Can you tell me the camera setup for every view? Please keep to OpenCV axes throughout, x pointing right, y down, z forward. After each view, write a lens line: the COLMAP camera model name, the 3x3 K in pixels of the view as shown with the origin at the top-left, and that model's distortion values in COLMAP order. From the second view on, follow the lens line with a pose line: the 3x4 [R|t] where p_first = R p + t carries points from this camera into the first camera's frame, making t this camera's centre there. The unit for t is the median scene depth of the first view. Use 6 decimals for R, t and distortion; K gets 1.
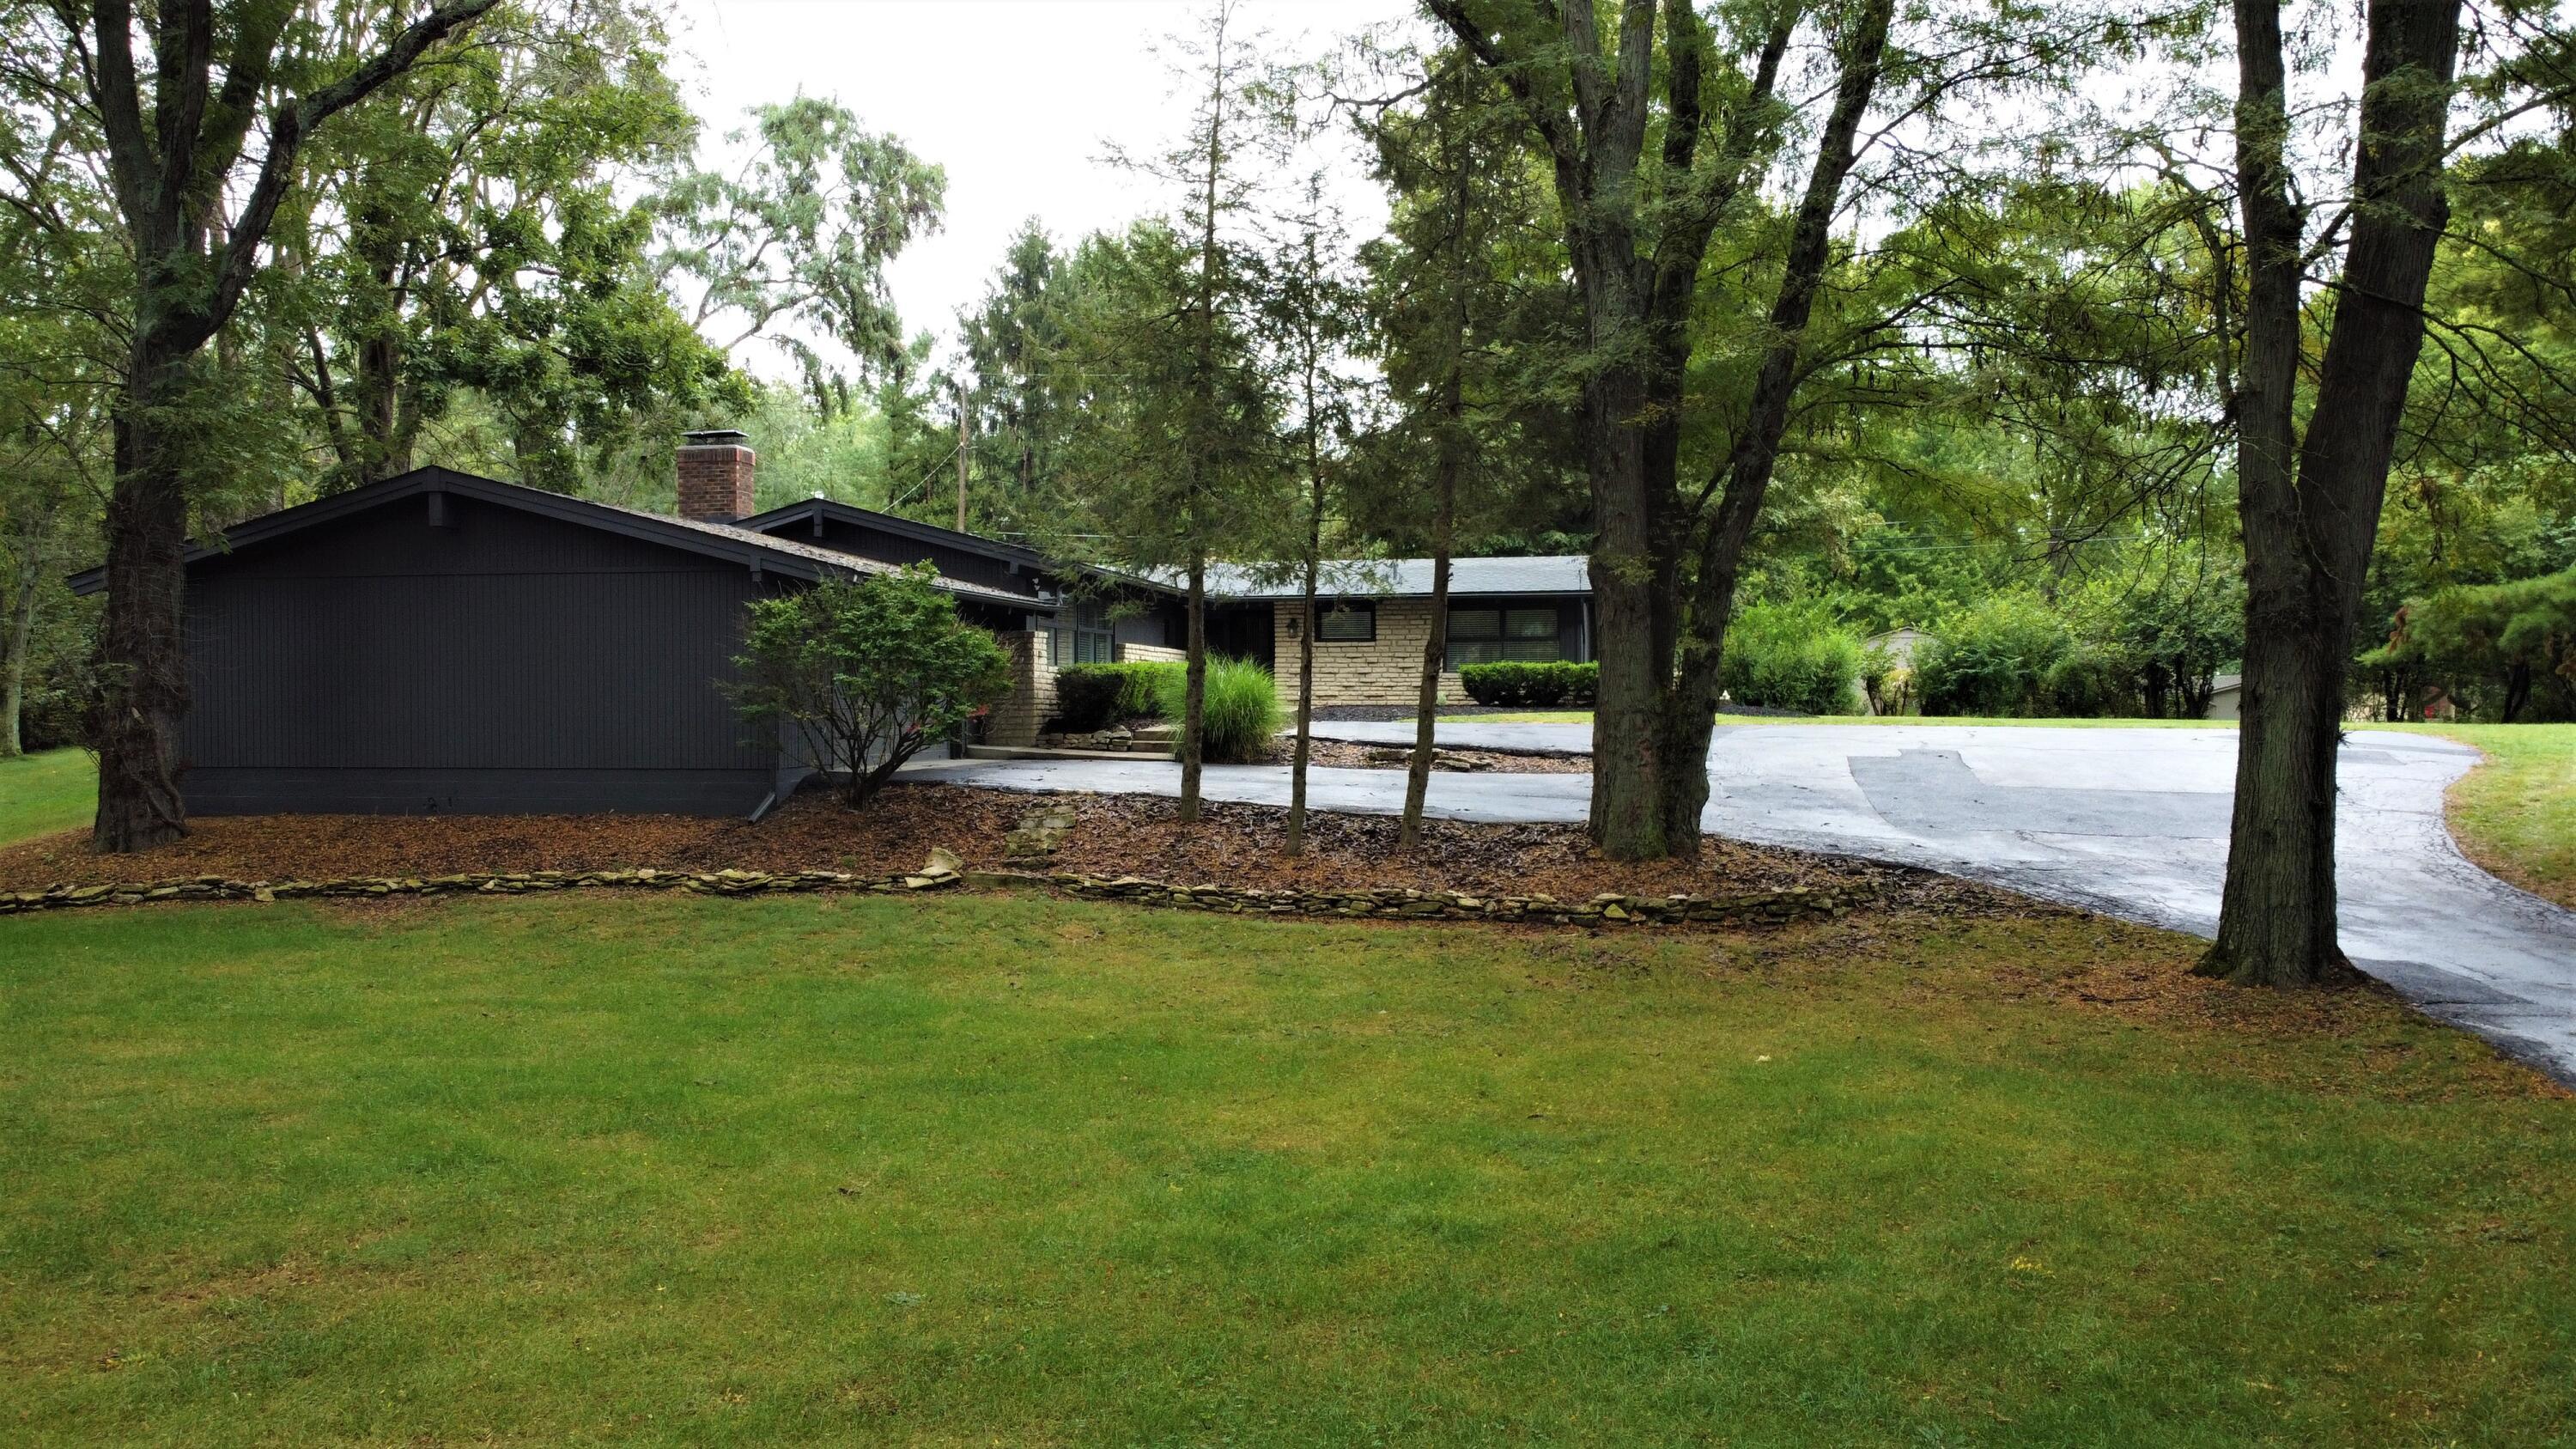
lens RADIAL K [[1951.0, 0, 1279.0], [0, 1951.0, 728.8], [0, 0, 1]] dist [0.004497, -0.015466]
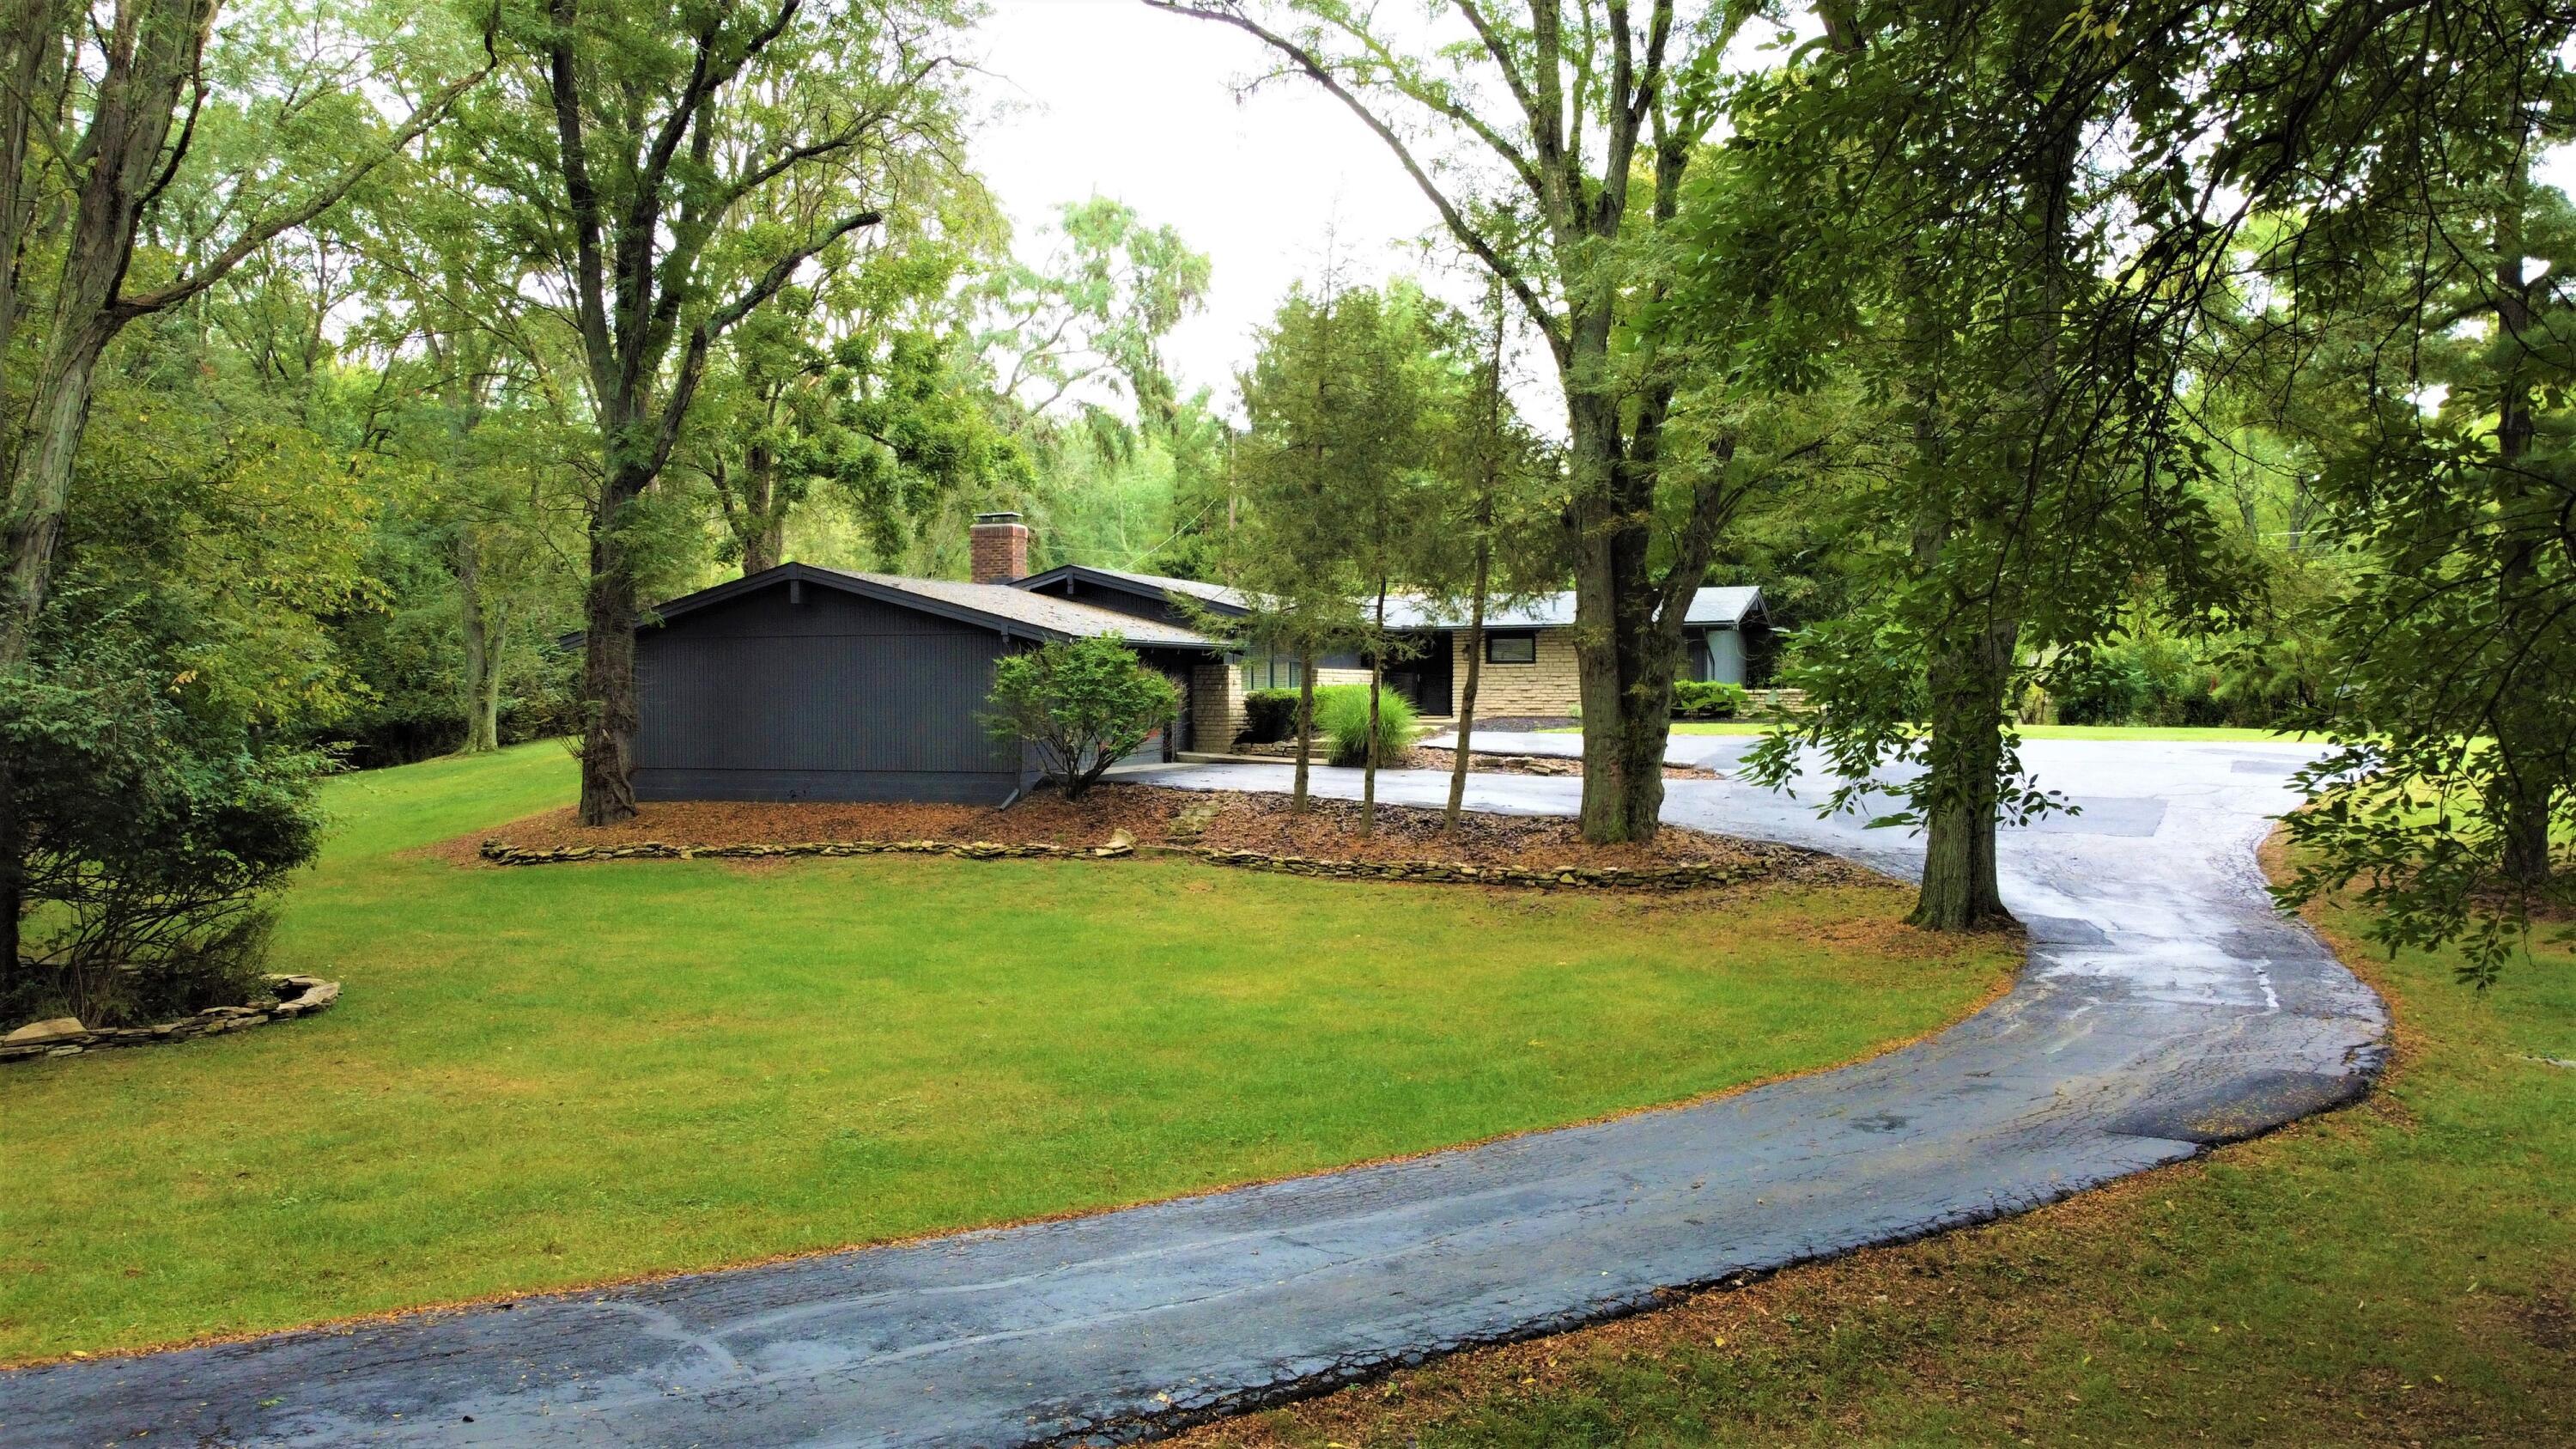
lens RADIAL K [[1951.0, 0, 1279.0], [0, 1951.0, 728.8], [0, 0, 1]] dist [0.004497, -0.015466]
pose [[0.985086, 0.002790, -0.172039, 0.177797], [-0.001667, 0.999976, 0.006672, -0.021614], [0.172053, -0.006285, 0.985068, -0.379687]]
